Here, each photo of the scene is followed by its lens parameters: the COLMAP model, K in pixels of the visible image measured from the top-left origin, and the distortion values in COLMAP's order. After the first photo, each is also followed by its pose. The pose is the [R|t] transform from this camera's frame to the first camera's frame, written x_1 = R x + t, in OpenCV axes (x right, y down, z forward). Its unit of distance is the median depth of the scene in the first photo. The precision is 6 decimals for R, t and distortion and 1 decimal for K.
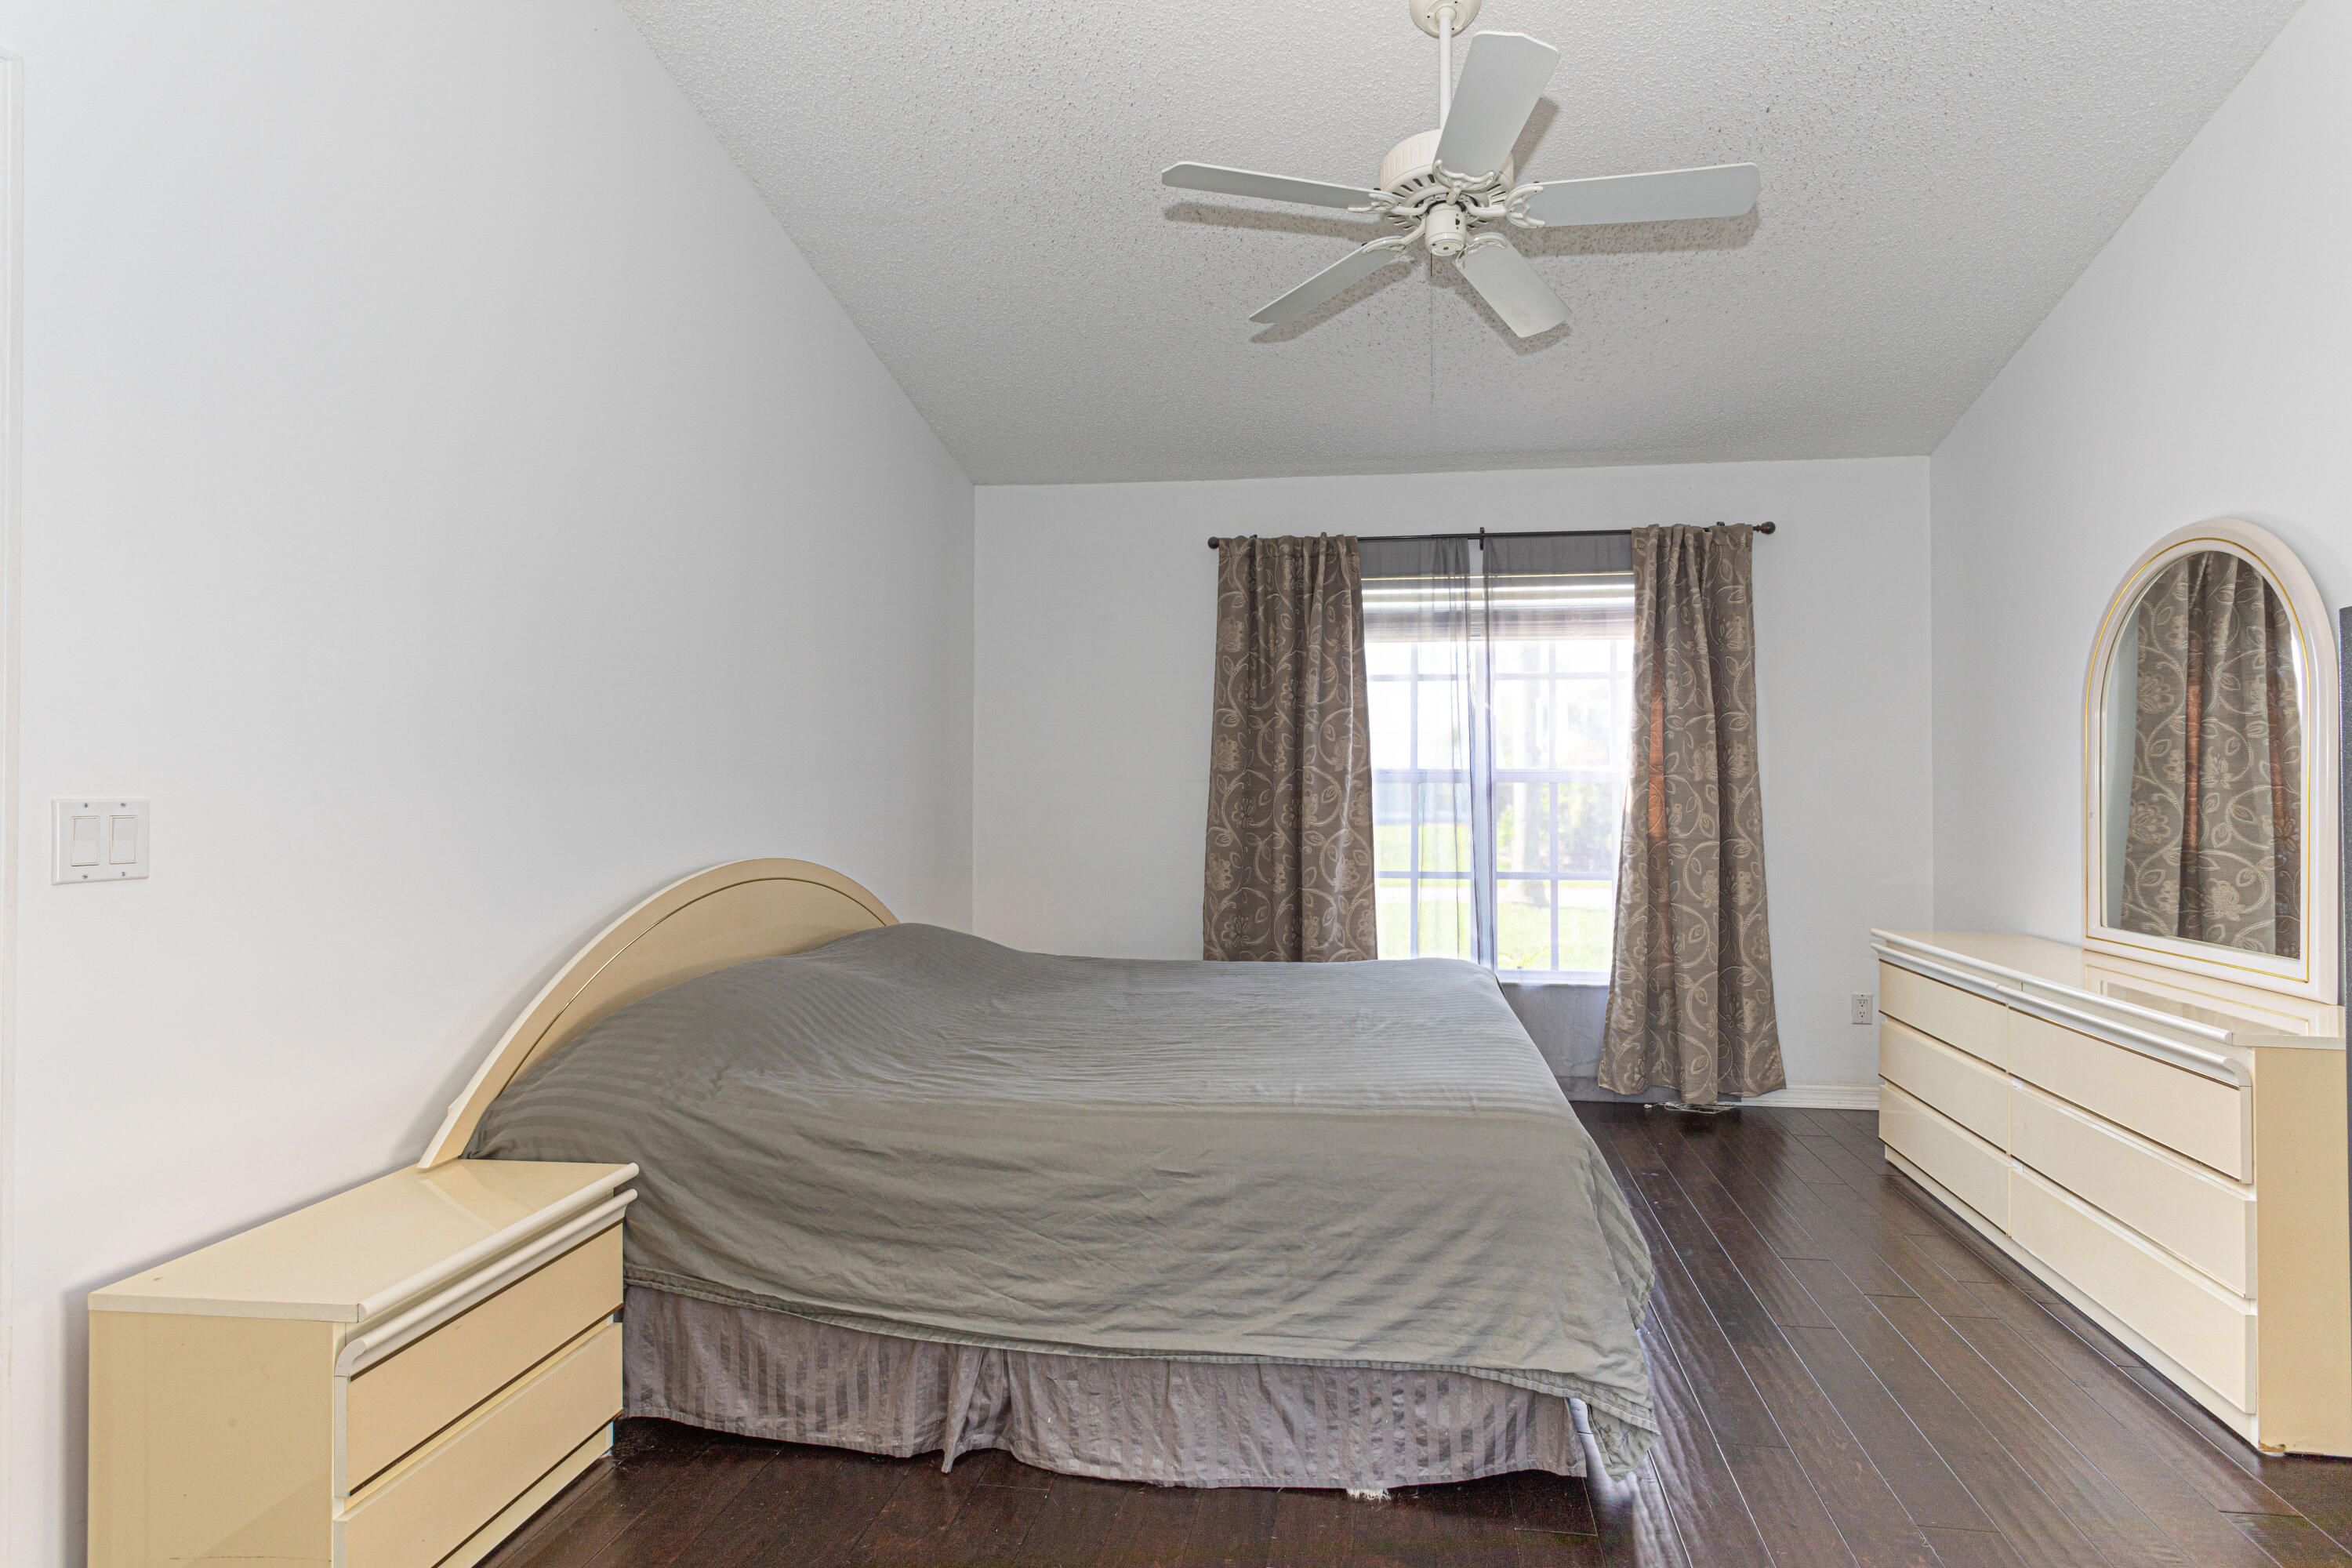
lens RADIAL K [[1174.0, 0, 1146.1], [0, 1174.0, 785.9], [0, 0, 1]] dist [0.000925, 0.000628]
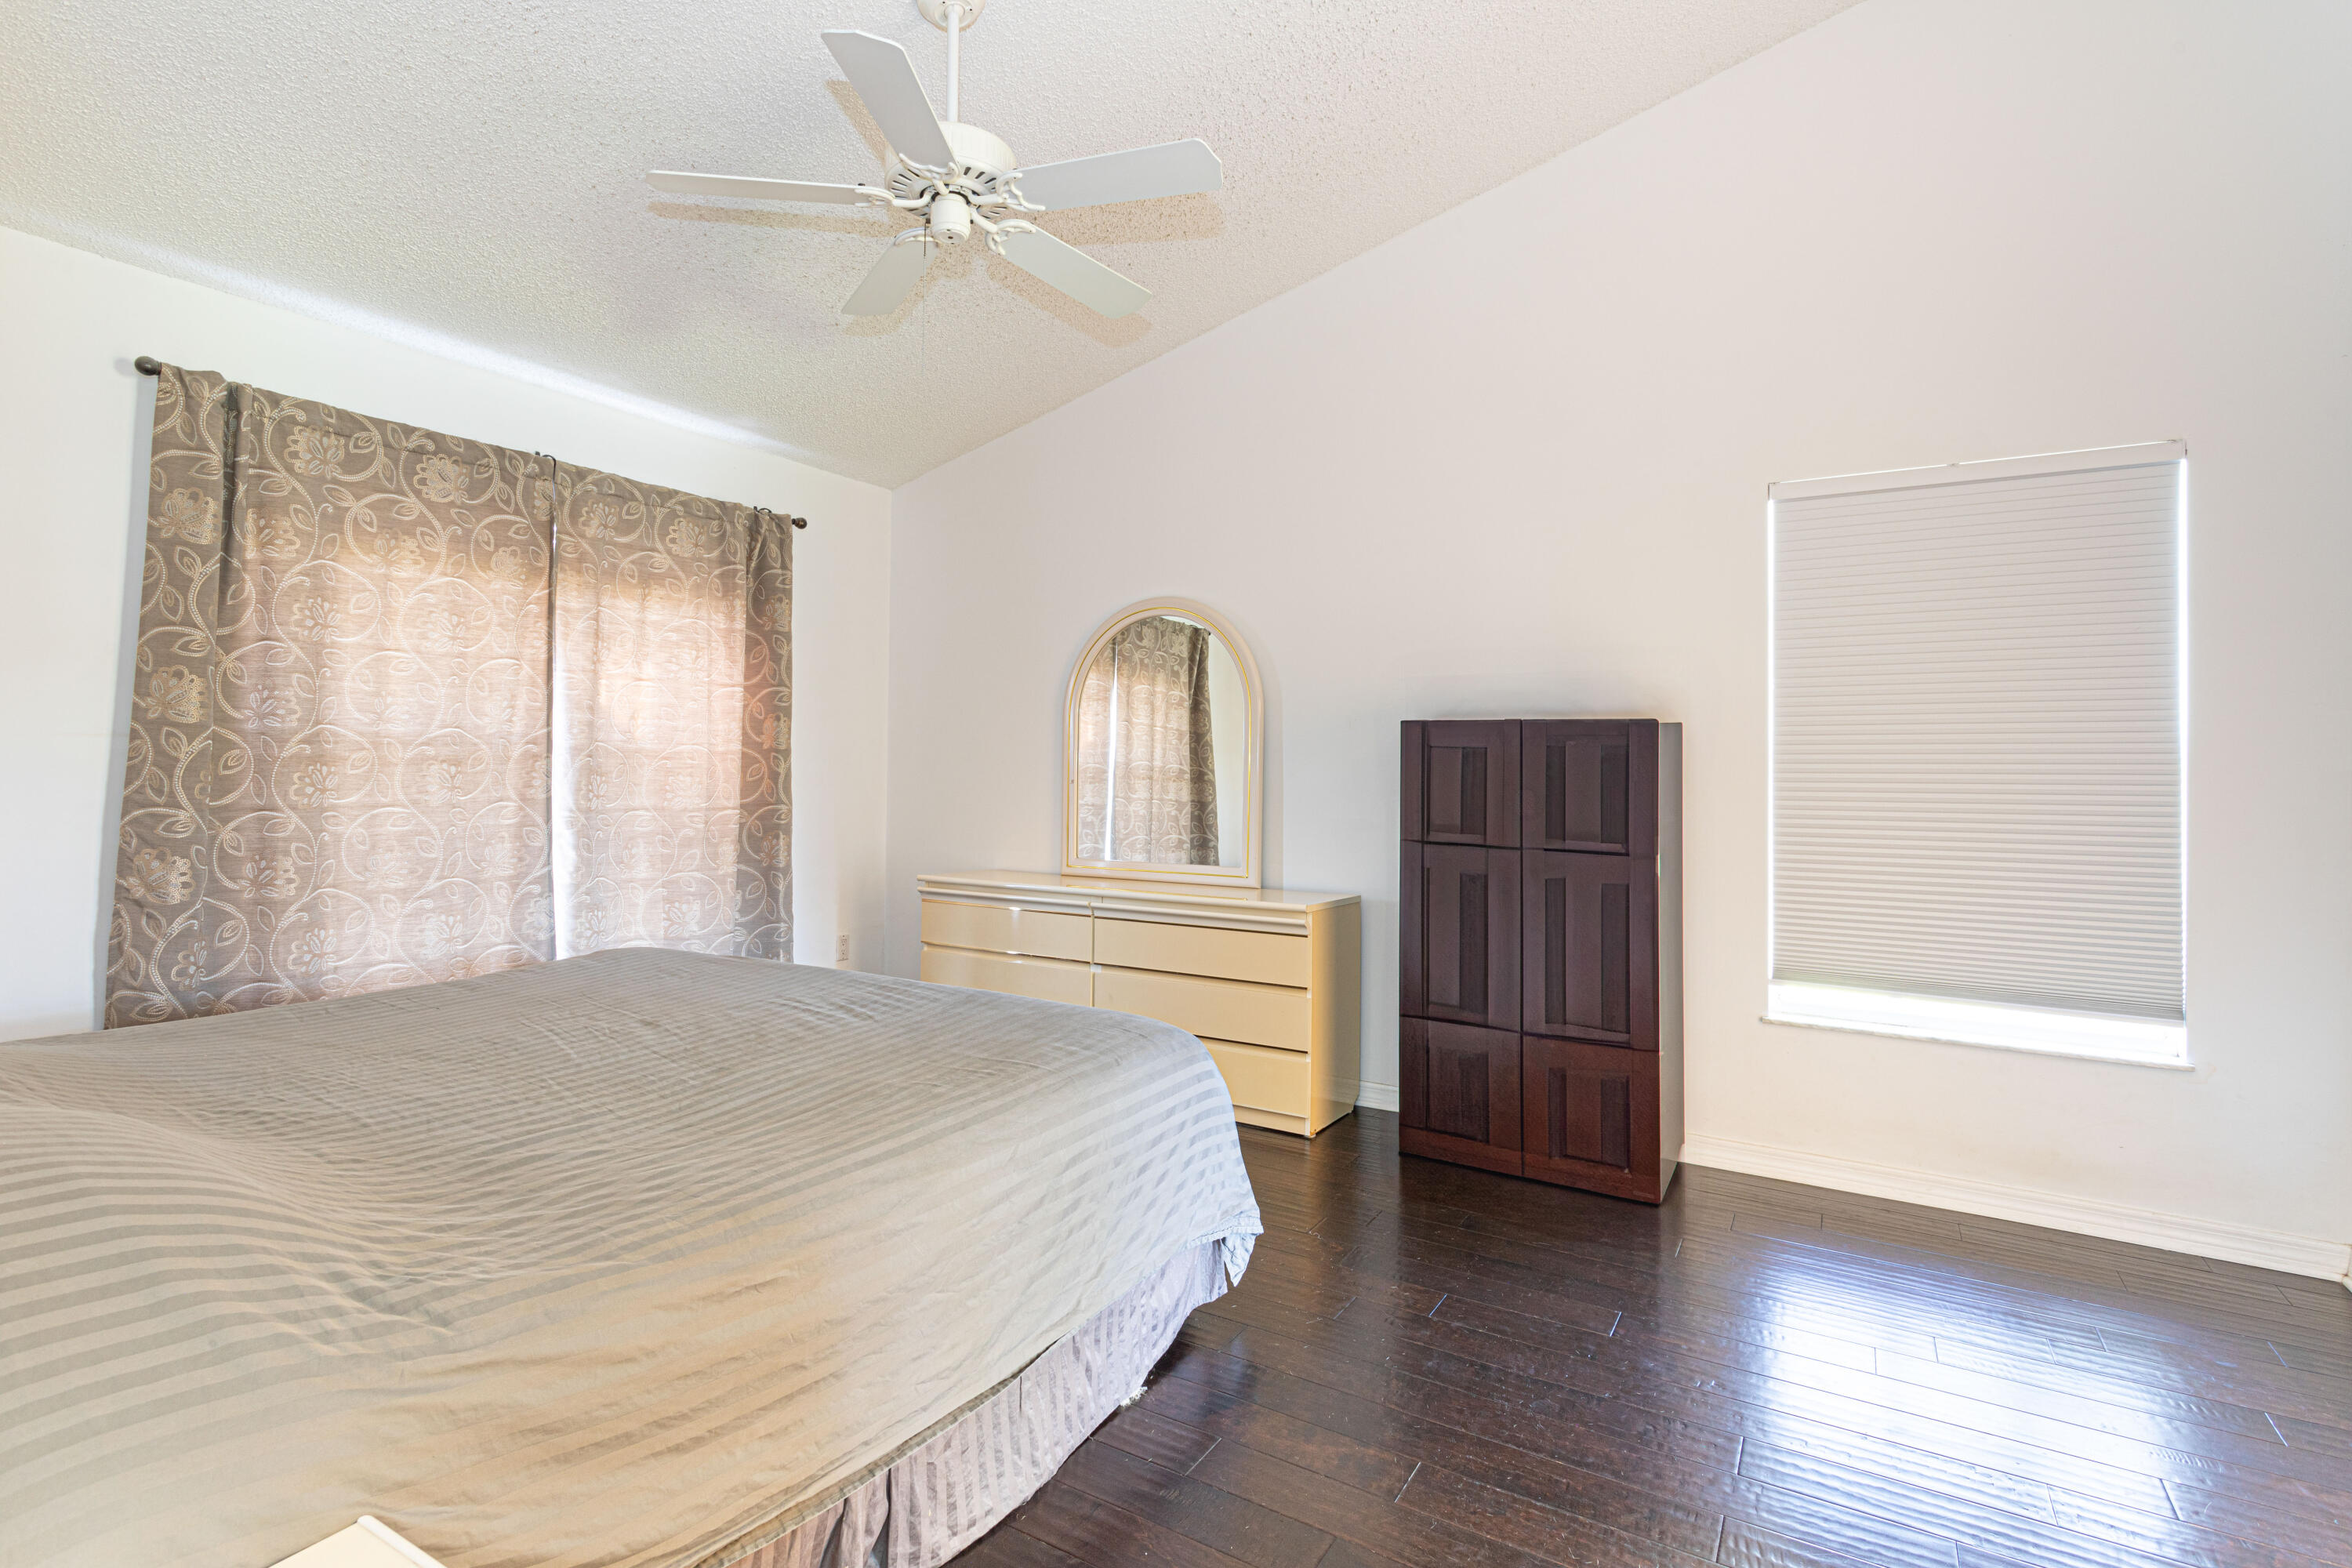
lens RADIAL K [[1183.0, 0, 1196.8], [0, 1183.0, 777.3], [0, 0, 1]] dist [0.000629, 0.000195]
pose [[0.359909, -0.003206, 0.932982, -0.809250], [-0.016155, 0.999823, 0.009668, 0.005396], [-0.932847, -0.018551, 0.359794, 0.536594]]
